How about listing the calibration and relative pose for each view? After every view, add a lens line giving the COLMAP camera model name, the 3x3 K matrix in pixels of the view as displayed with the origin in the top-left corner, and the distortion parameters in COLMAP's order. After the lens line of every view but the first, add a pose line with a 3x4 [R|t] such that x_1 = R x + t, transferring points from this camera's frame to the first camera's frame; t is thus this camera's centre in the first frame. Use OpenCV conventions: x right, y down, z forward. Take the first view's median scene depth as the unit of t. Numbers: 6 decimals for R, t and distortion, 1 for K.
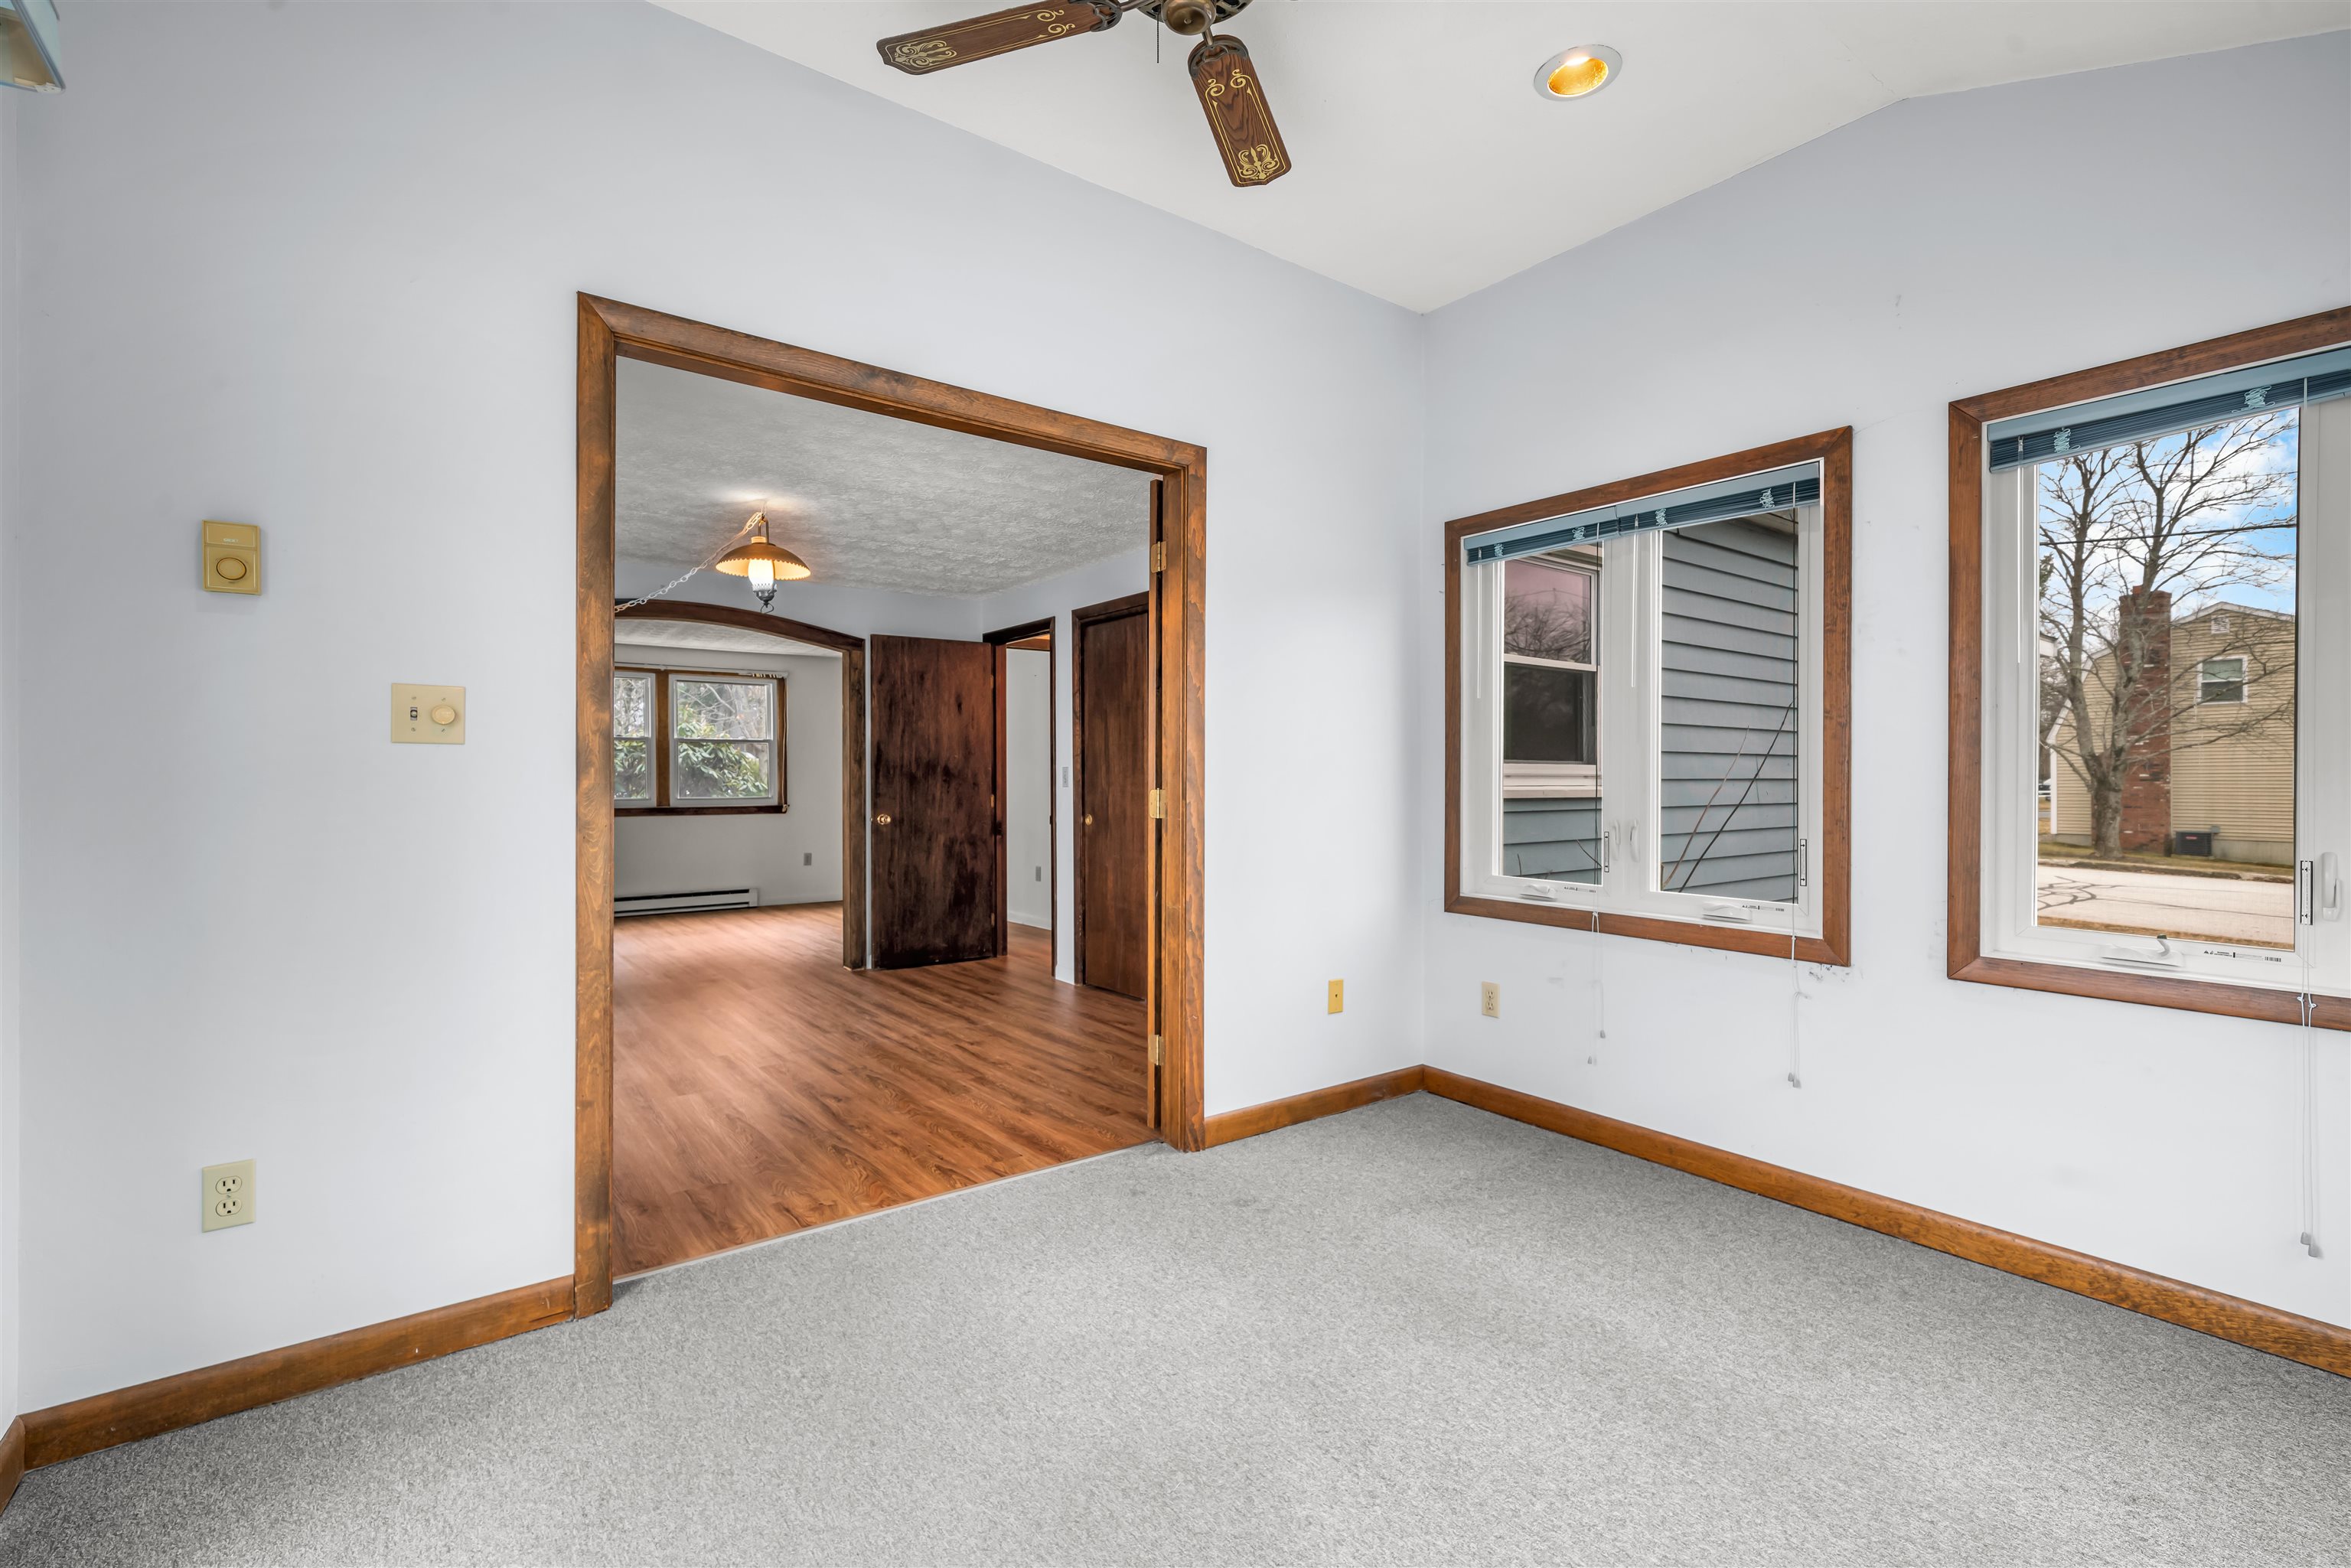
lens RADIAL K [[1045.3, 0, 1175.9], [0, 1045.3, 772.7], [0, 0, 1]] dist [0.000970, 0.000393]
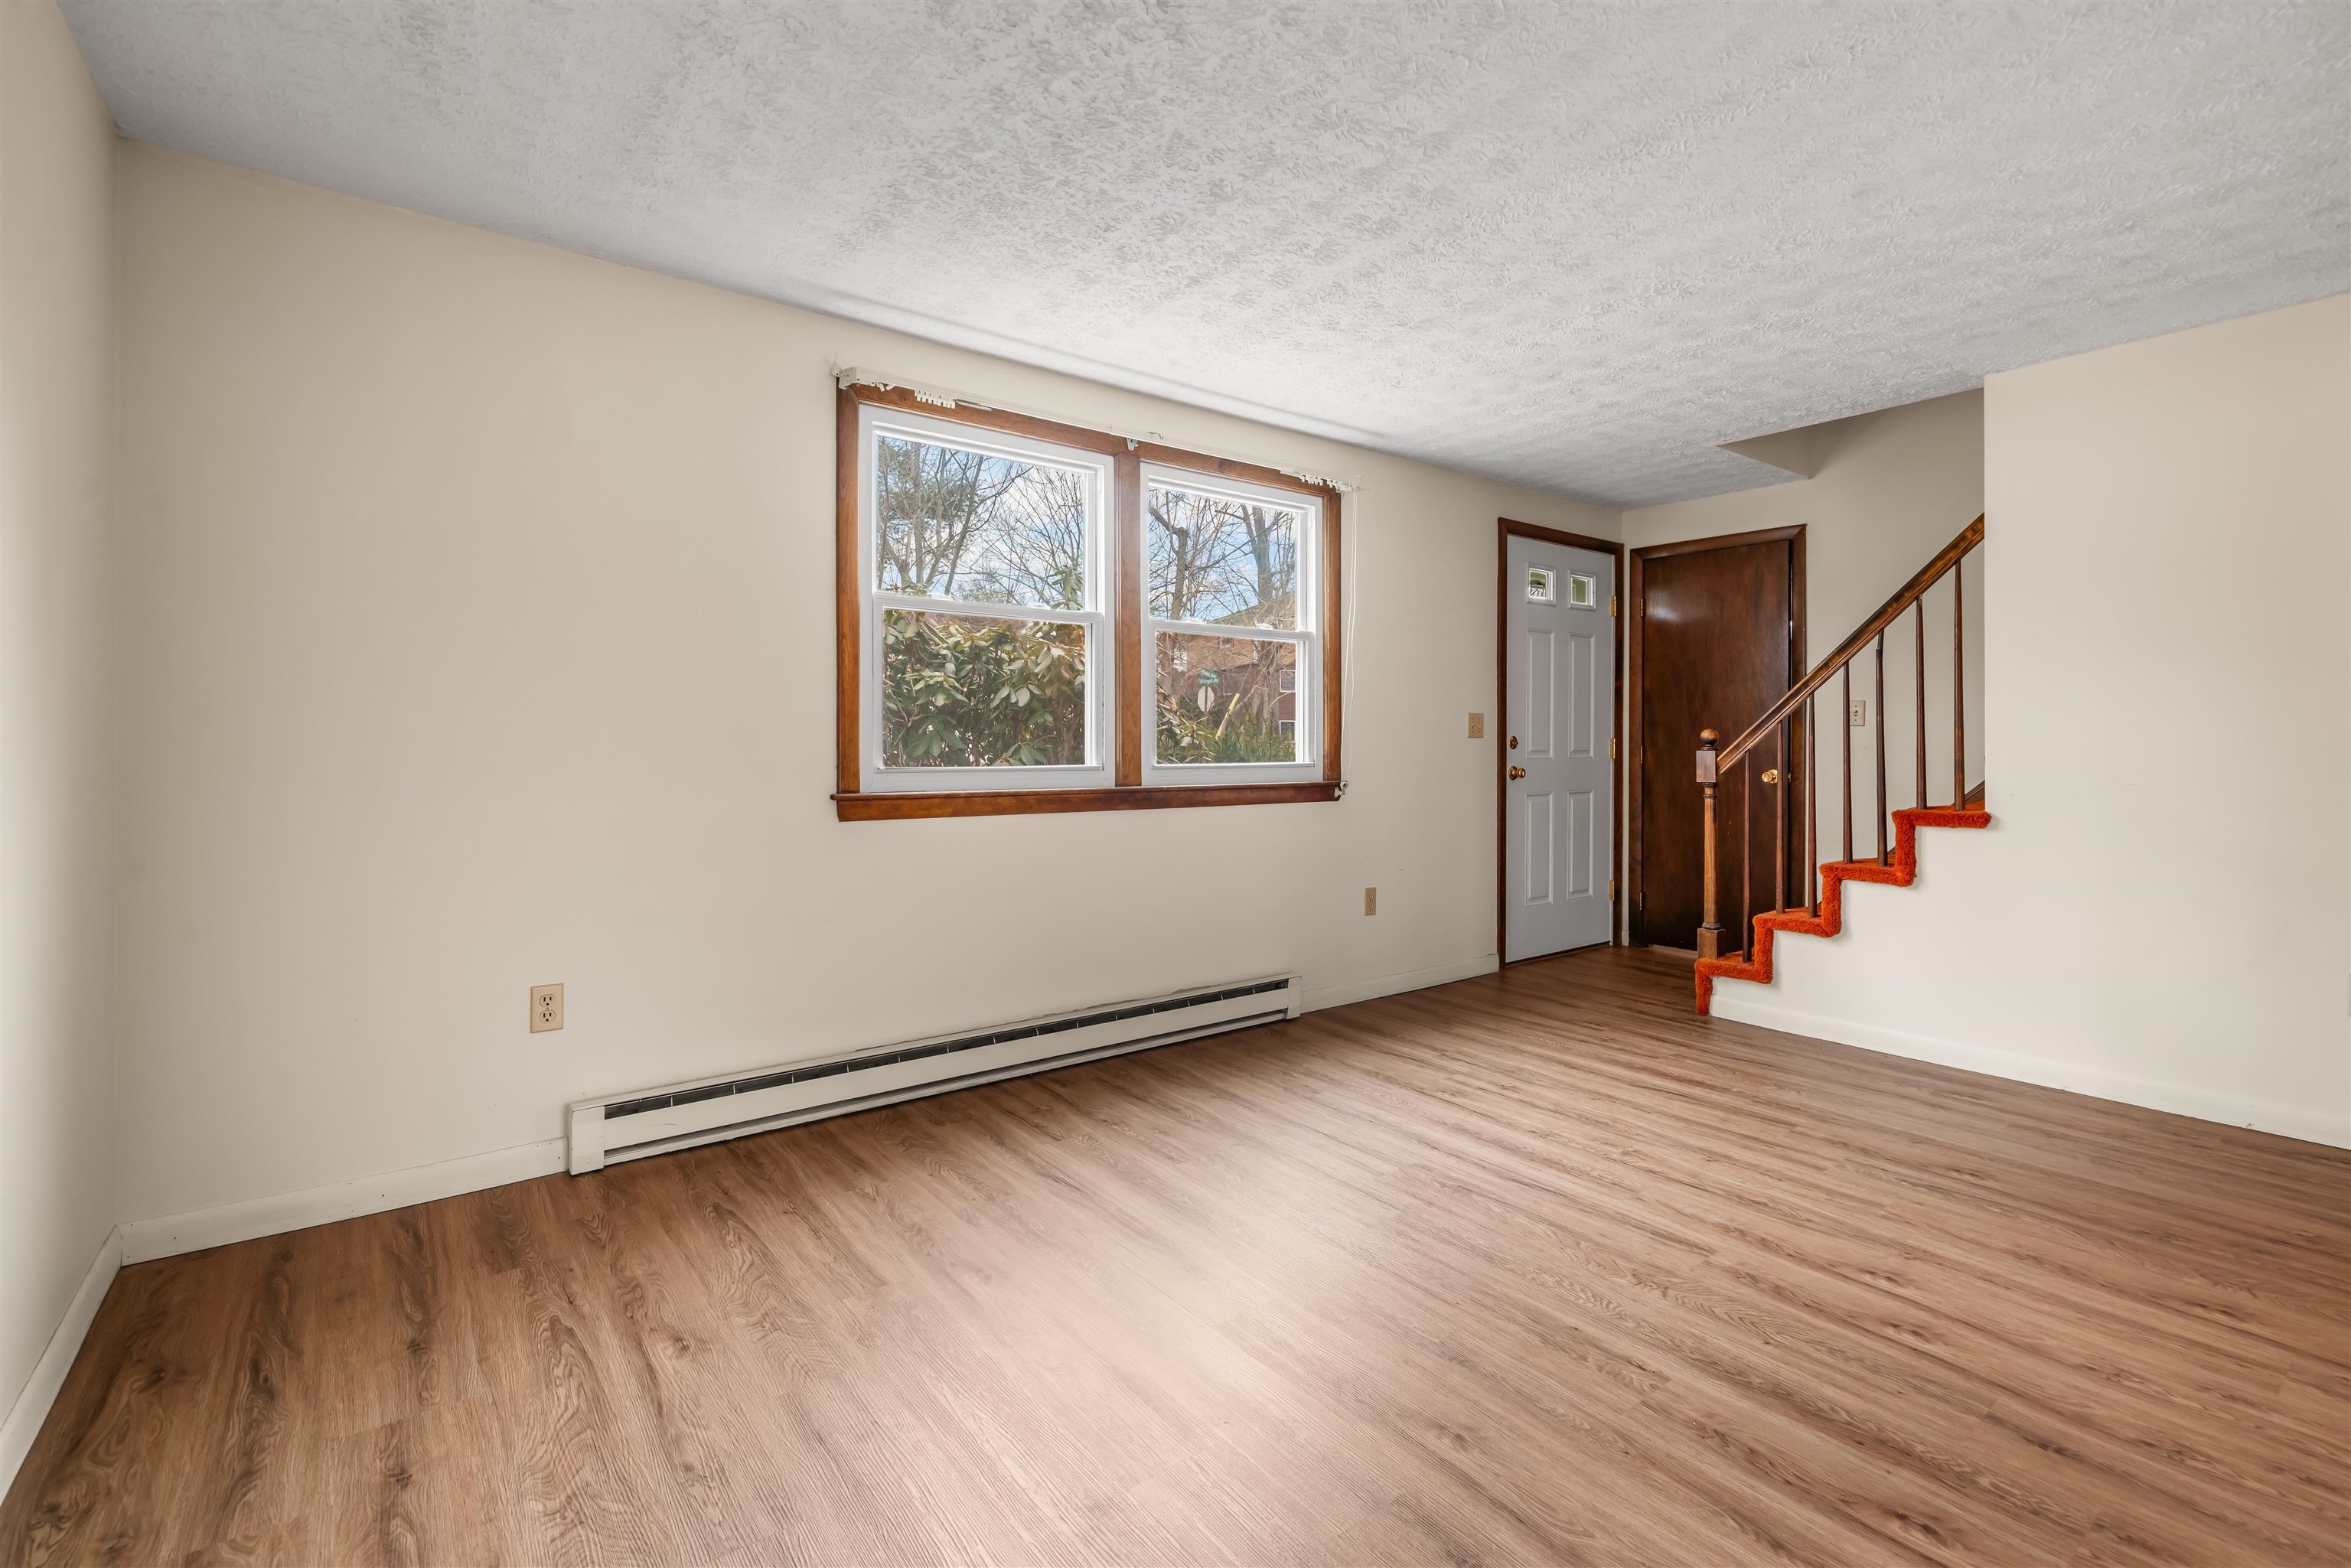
lens RADIAL K [[1045.3, 0, 1162.2], [0, 1045.3, 744.7], [0, 0, 1]] dist [0.000970, 0.000393]
pose [[0.999924, 0.007361, 0.009854, -0.745251], [-0.007522, 0.999838, 0.016332, 0.014407], [-0.009732, -0.016405, 0.999818, 0.919043]]
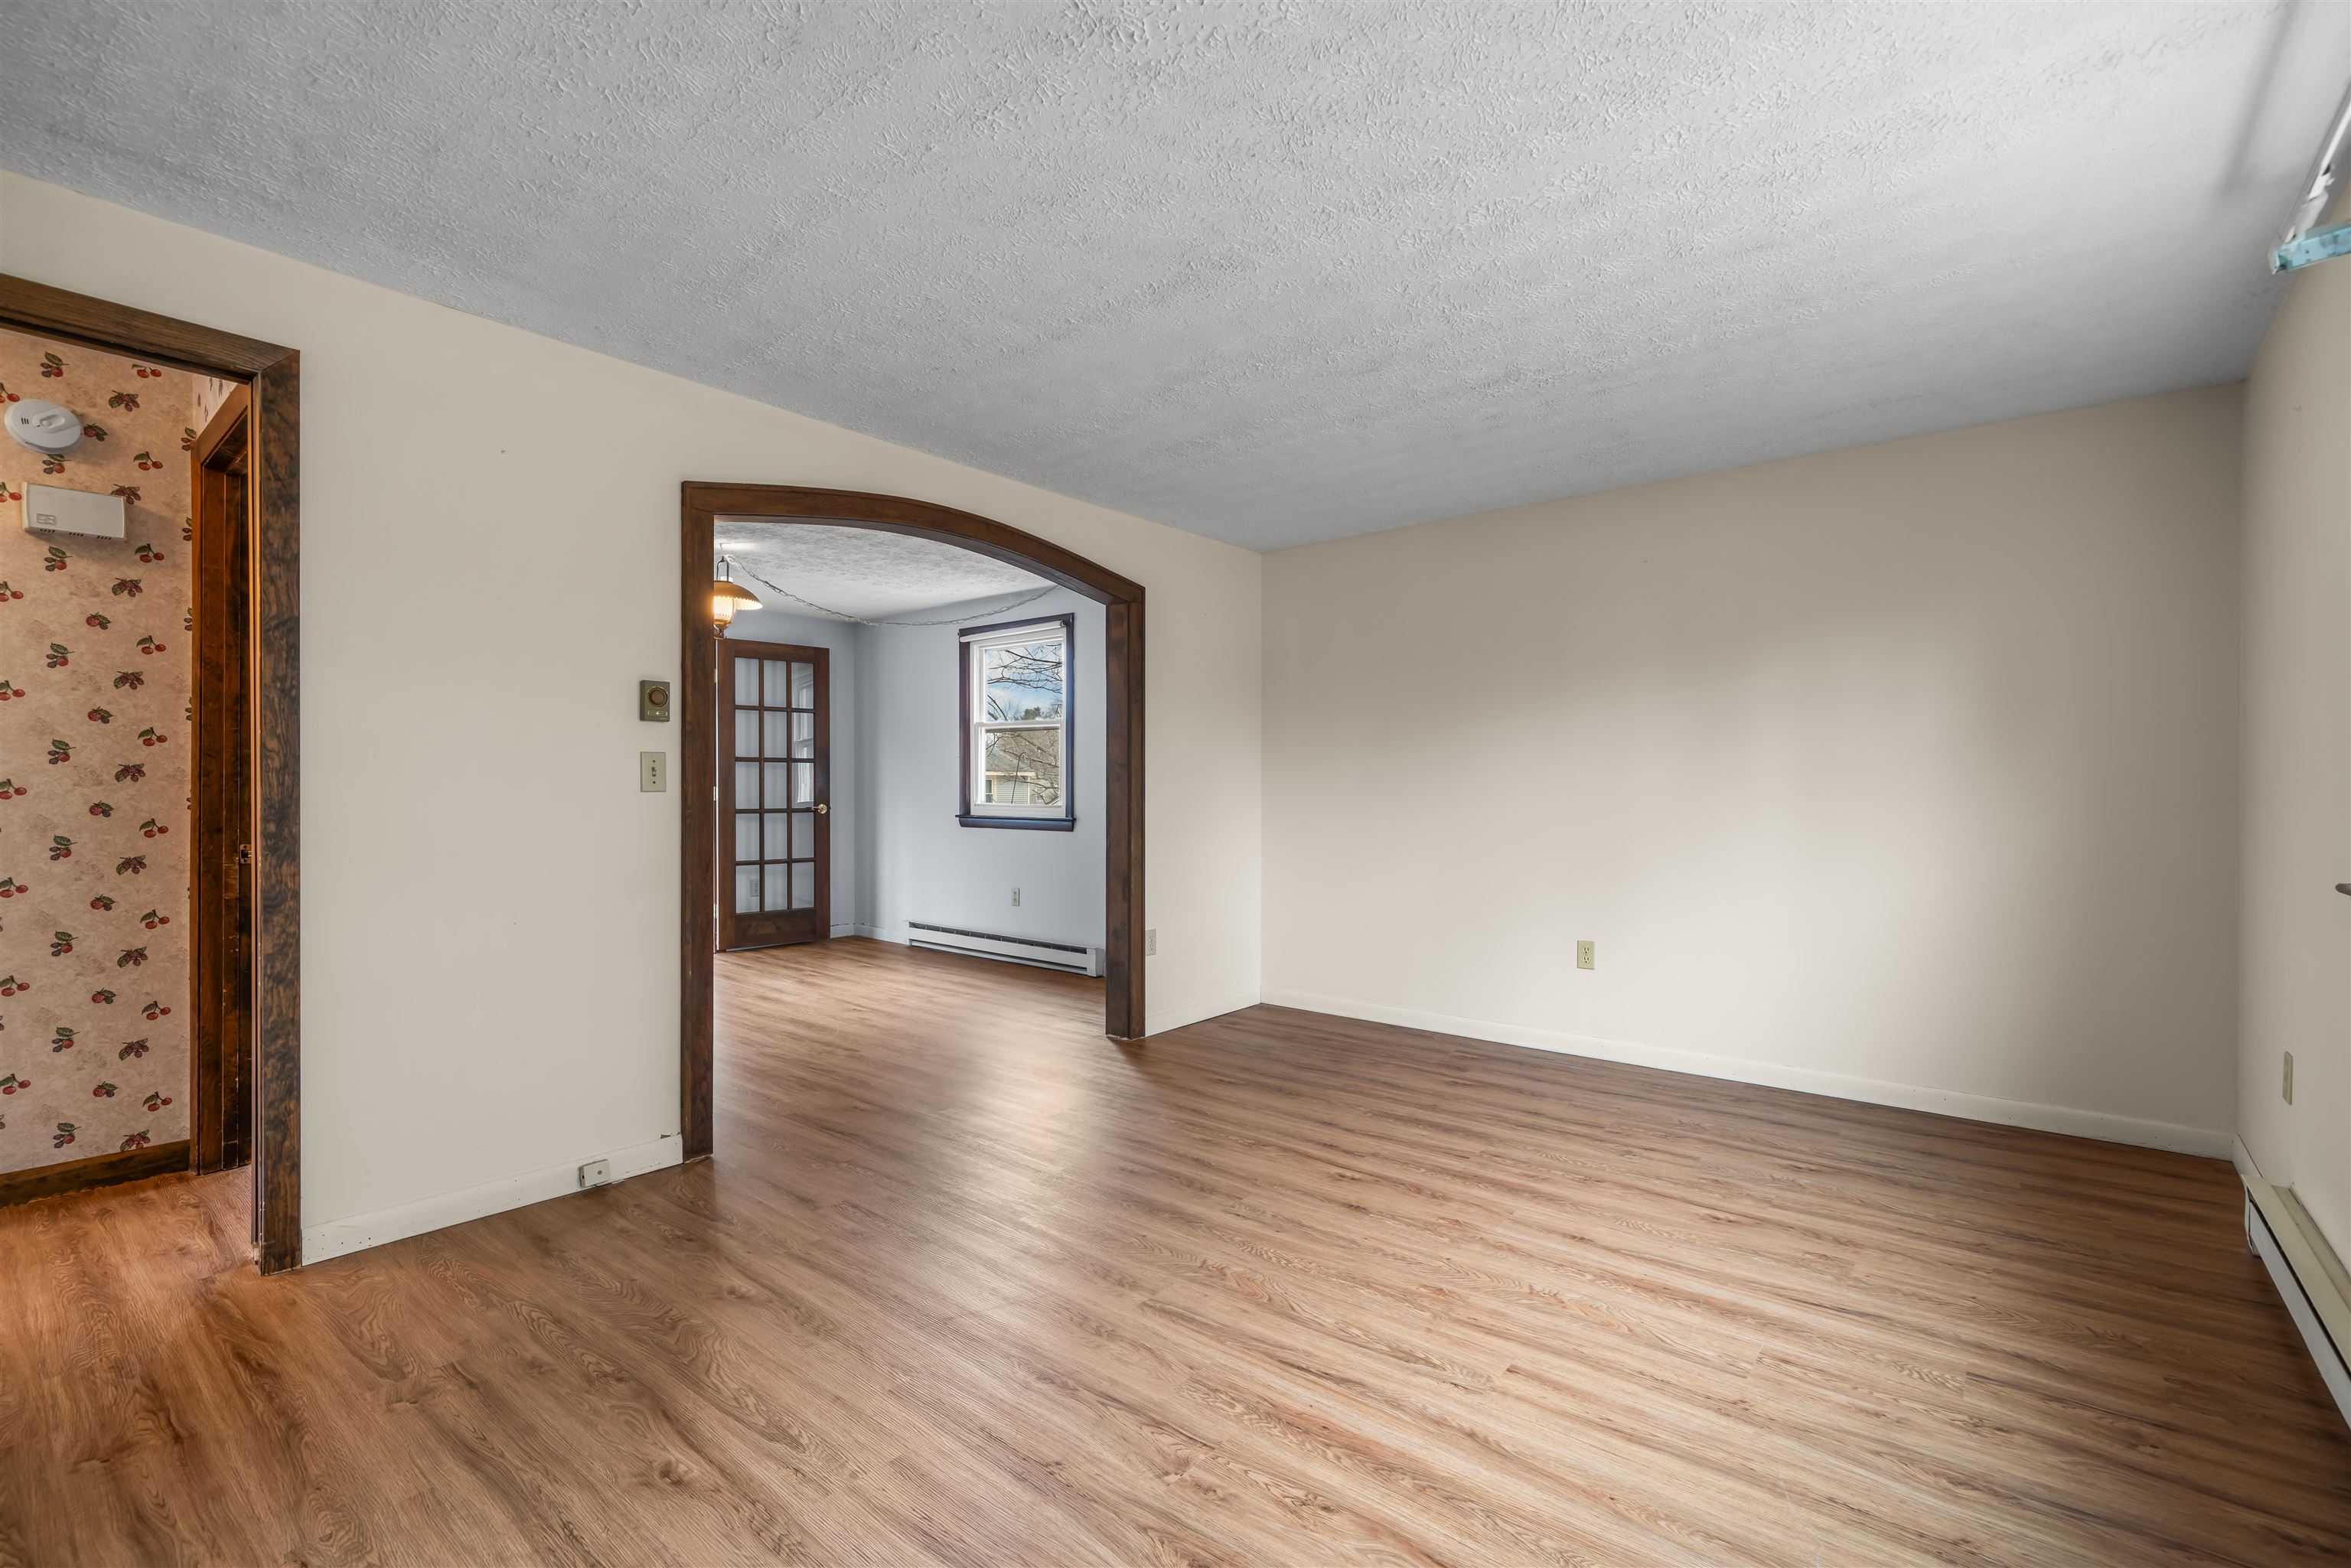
lens RADIAL K [[1045.3, 0, 1160.8], [0, 1045.3, 772.4], [0, 0, 1]] dist [0.000970, 0.000393]
pose [[-0.970689, -0.003865, -0.240306, -0.443382], [0.002349, 0.999670, -0.025565, 0.021553], [0.240326, -0.025380, -0.970360, 1.696496]]
